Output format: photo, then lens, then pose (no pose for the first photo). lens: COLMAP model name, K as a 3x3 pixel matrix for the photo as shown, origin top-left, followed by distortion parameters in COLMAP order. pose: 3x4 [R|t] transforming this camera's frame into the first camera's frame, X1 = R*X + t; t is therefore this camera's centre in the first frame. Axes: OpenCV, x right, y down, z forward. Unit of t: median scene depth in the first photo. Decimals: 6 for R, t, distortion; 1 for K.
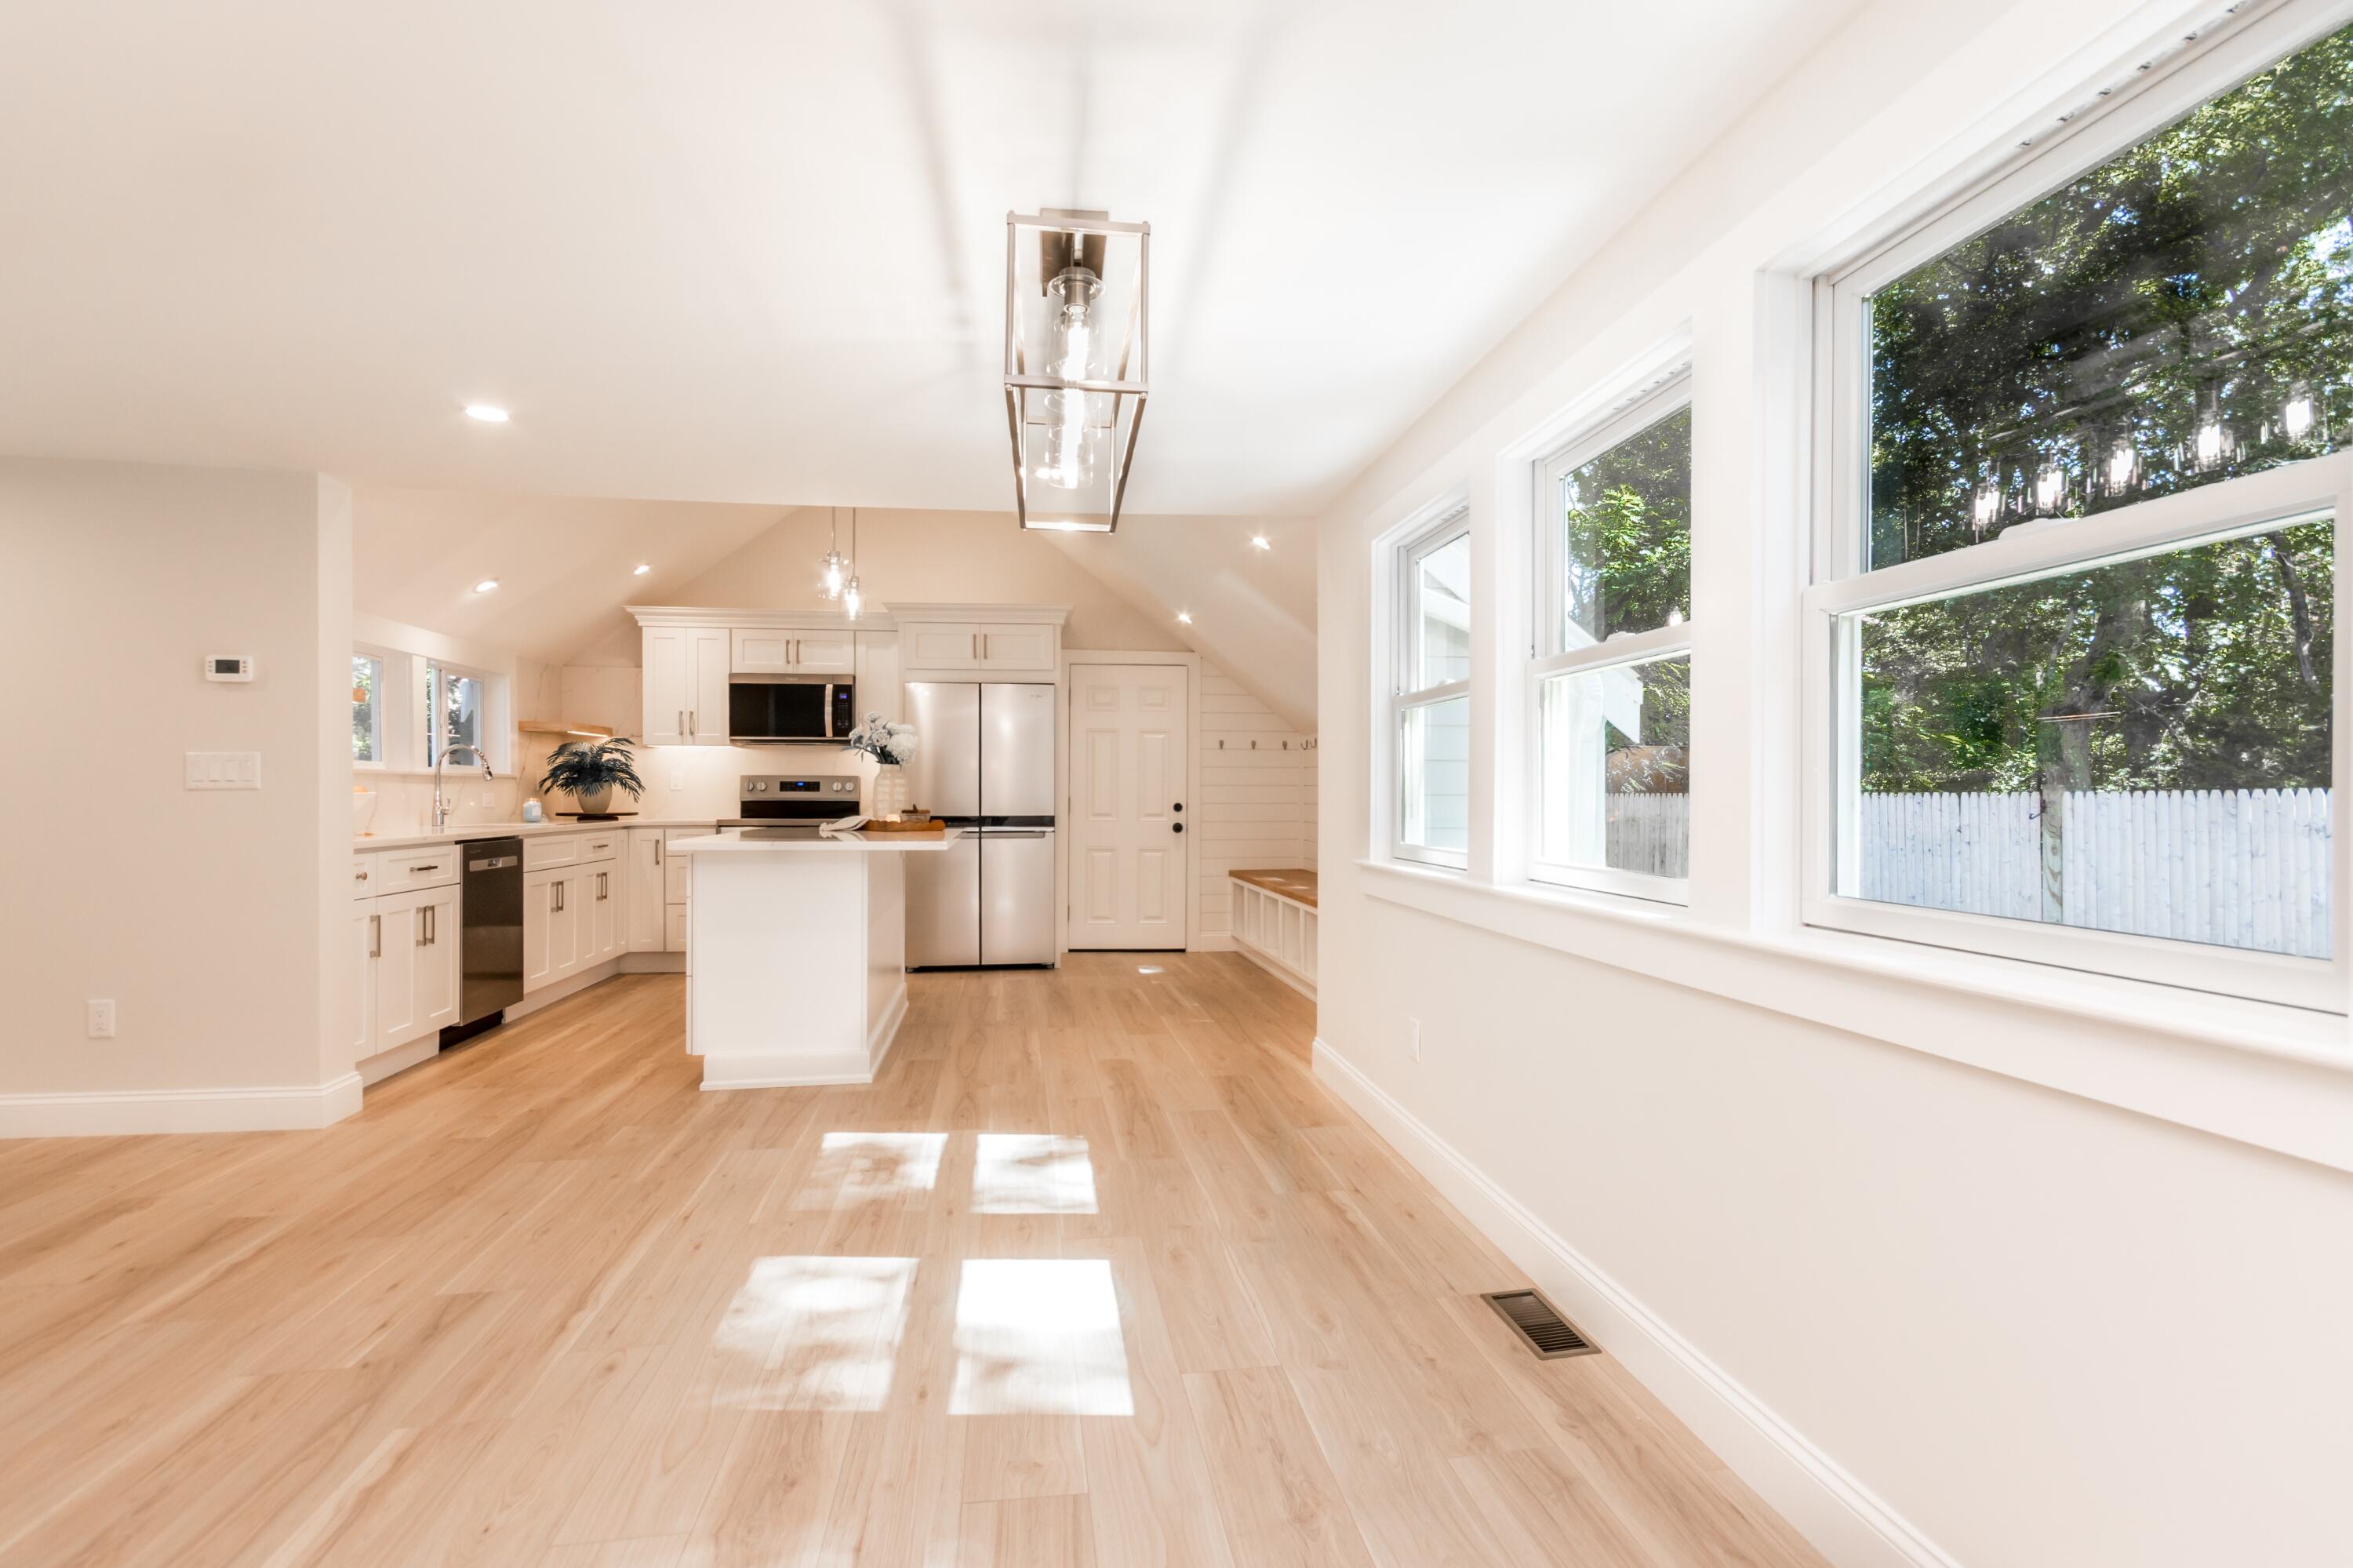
lens RADIAL K [[1123.0, 0, 1176.5], [0, 1123.0, 784.0], [0, 0, 1]] dist [-0.000128, -0.000019]
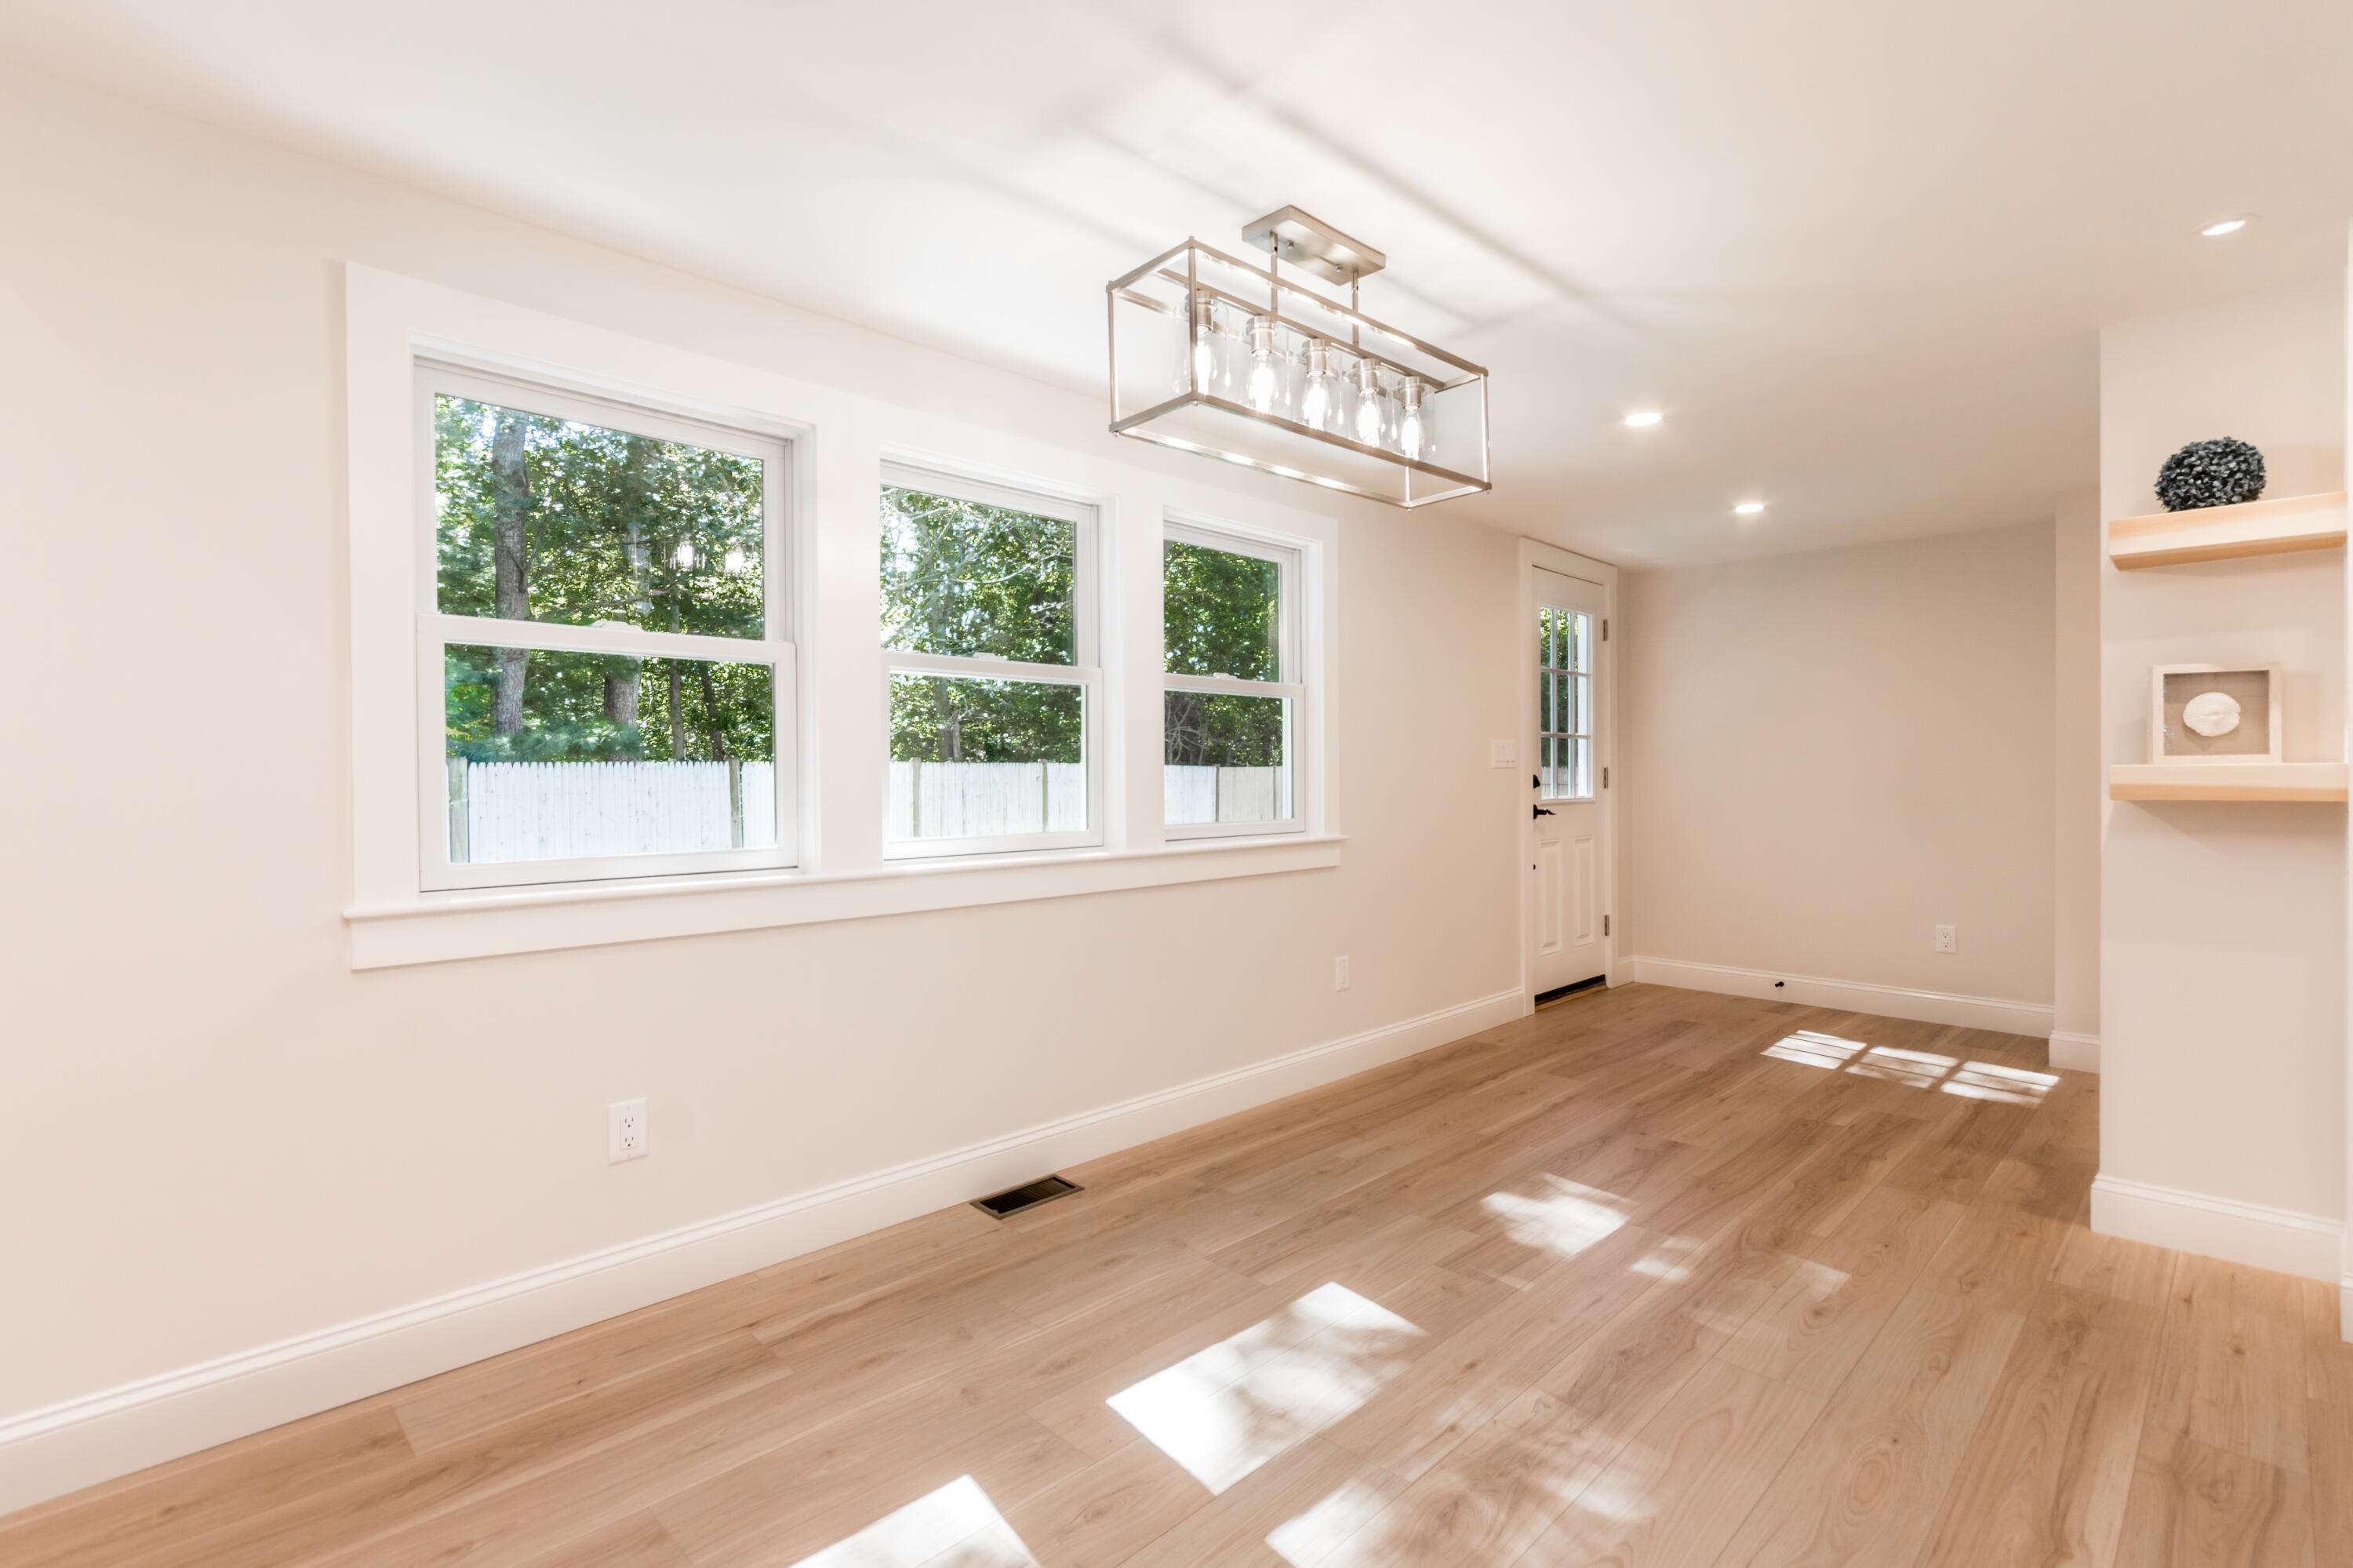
lens RADIAL K [[1098.7, 0, 1181.2], [0, 1098.7, 782.0], [0, 0, 1]] dist [0.001572, 0.000403]
pose [[-0.603030, -0.003524, 0.797711, -0.622103], [-0.001064, 0.999993, 0.003614, 0.008447], [-0.797718, 0.001330, -0.603029, 1.308081]]
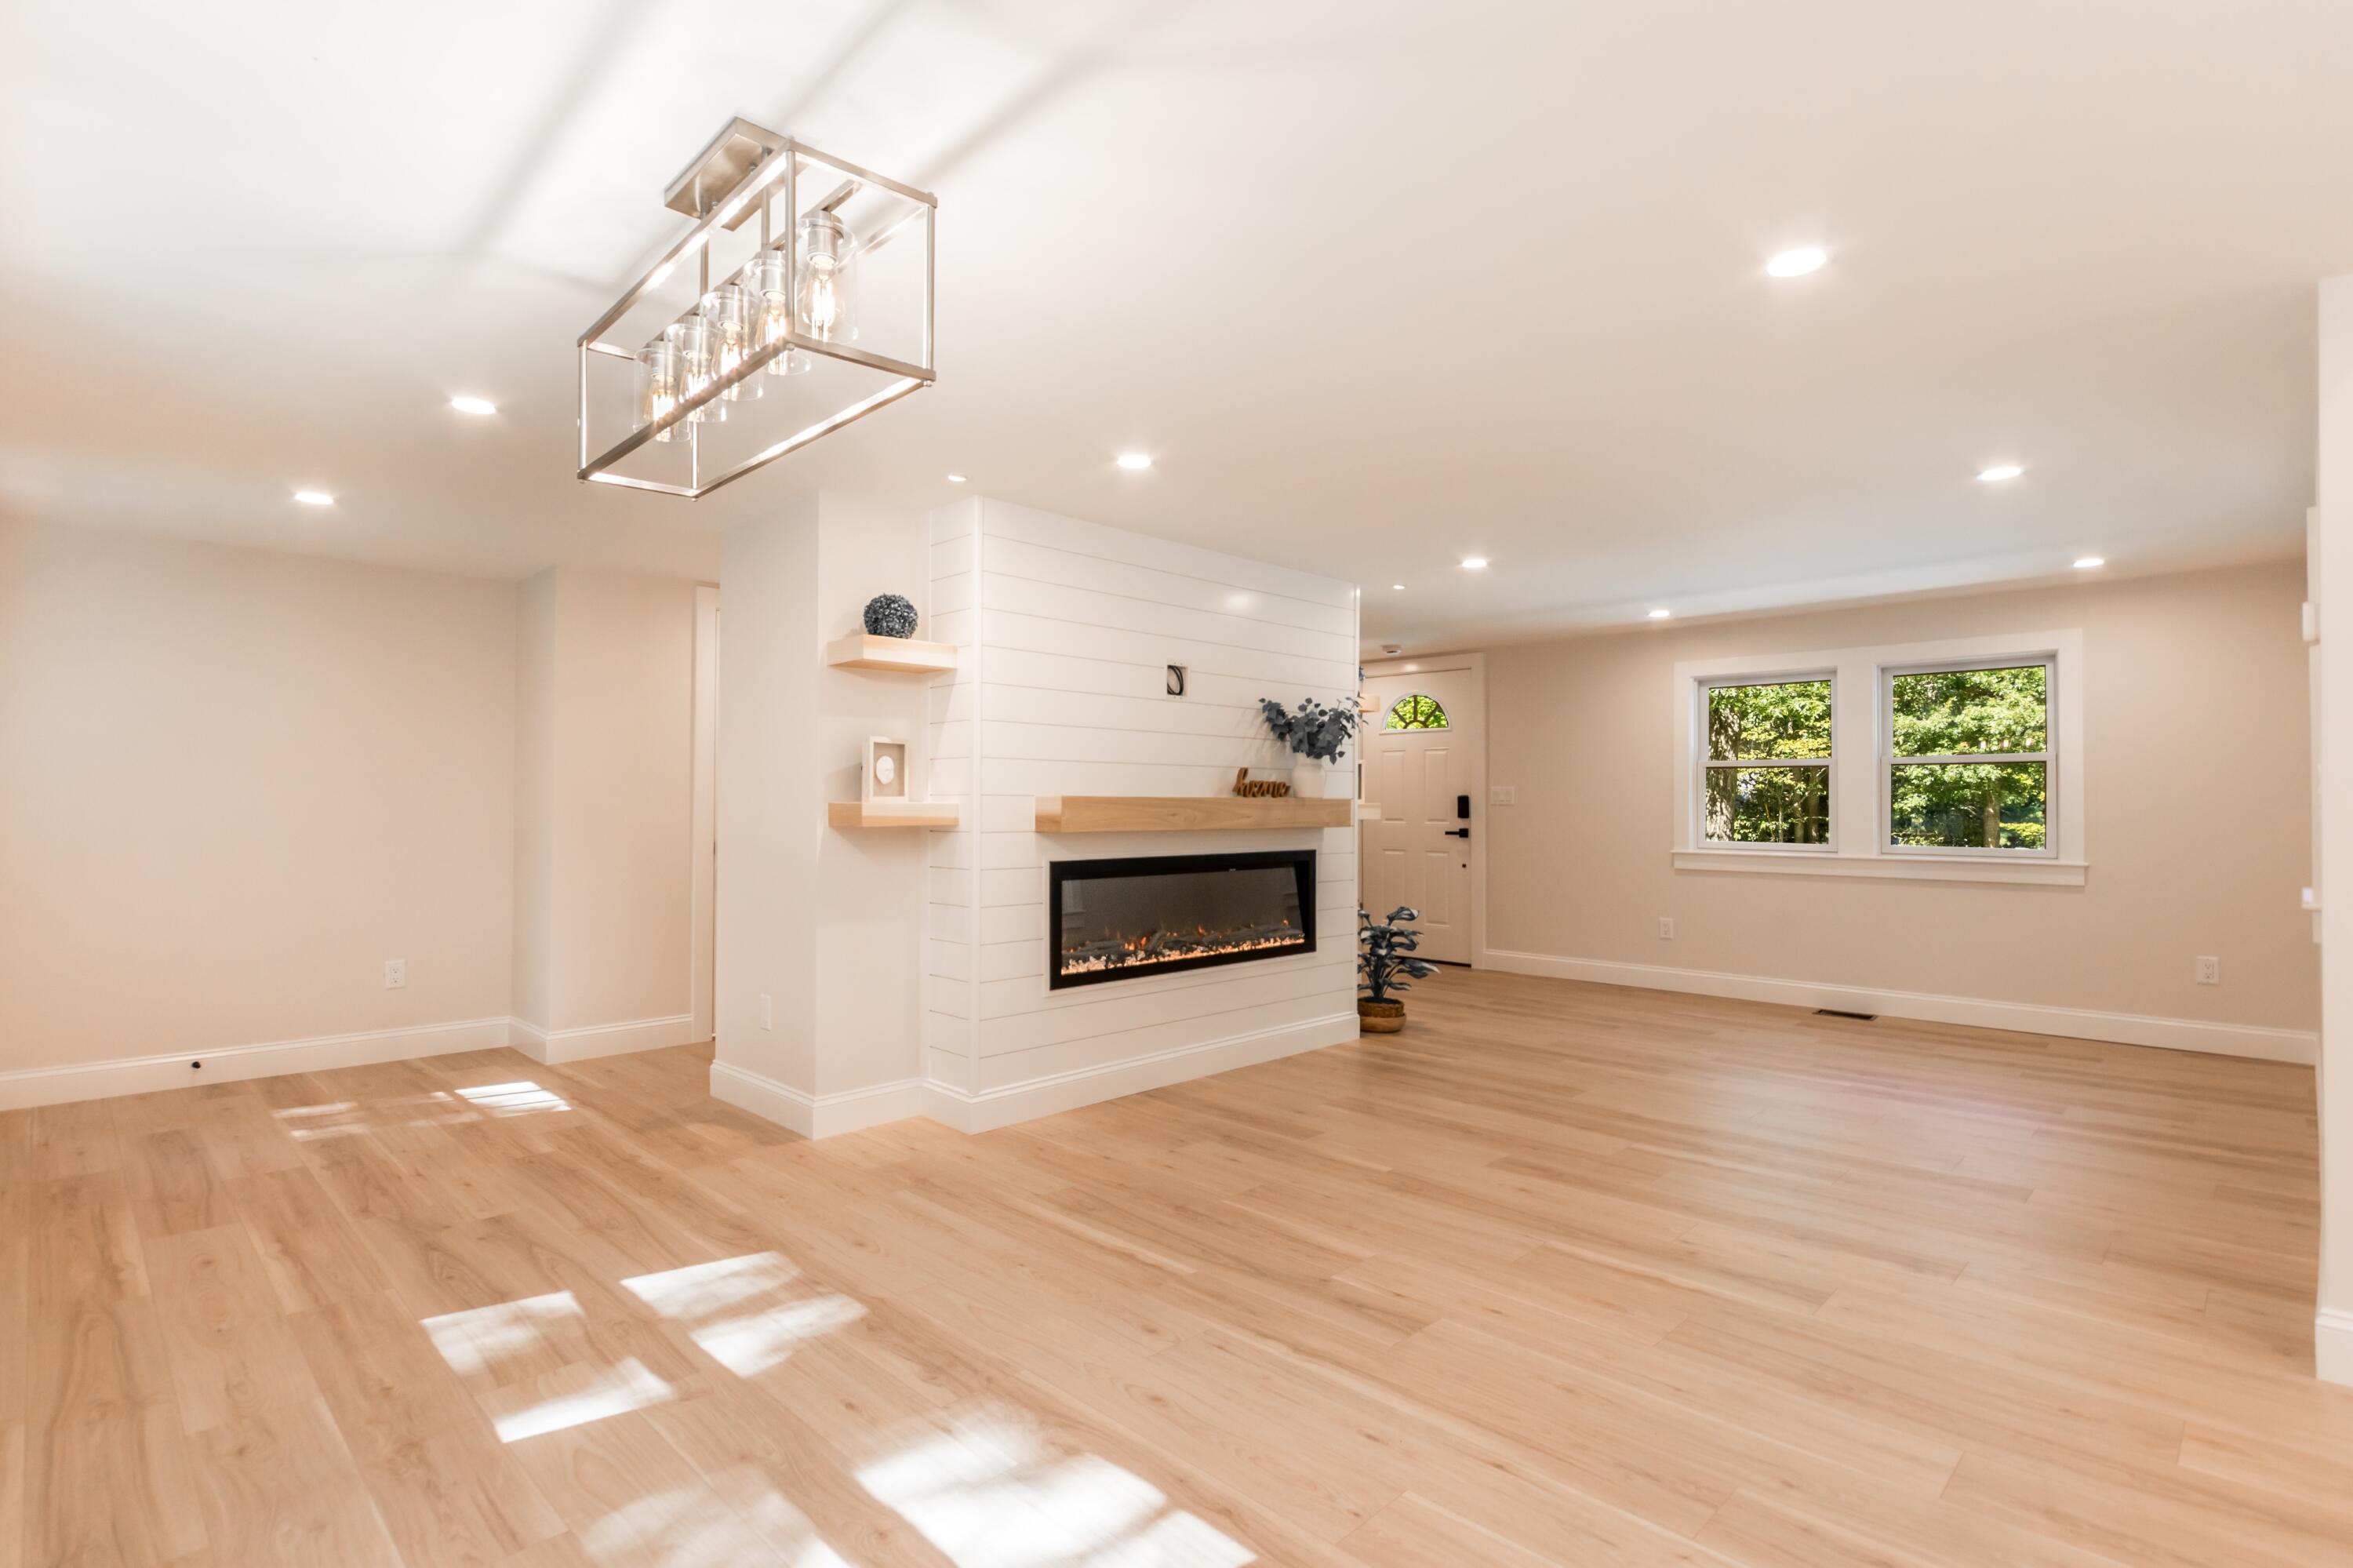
lens RADIAL K [[1123.0, 0, 1176.5], [0, 1123.0, 784.0], [0, 0, 1]] dist [-0.000128, -0.000019]
pose [[-0.798625, -0.012913, -0.601690, 0.111031], [0.001101, 0.999737, -0.022917, 0.005912], [0.601827, -0.018964, -0.798401, 1.440871]]
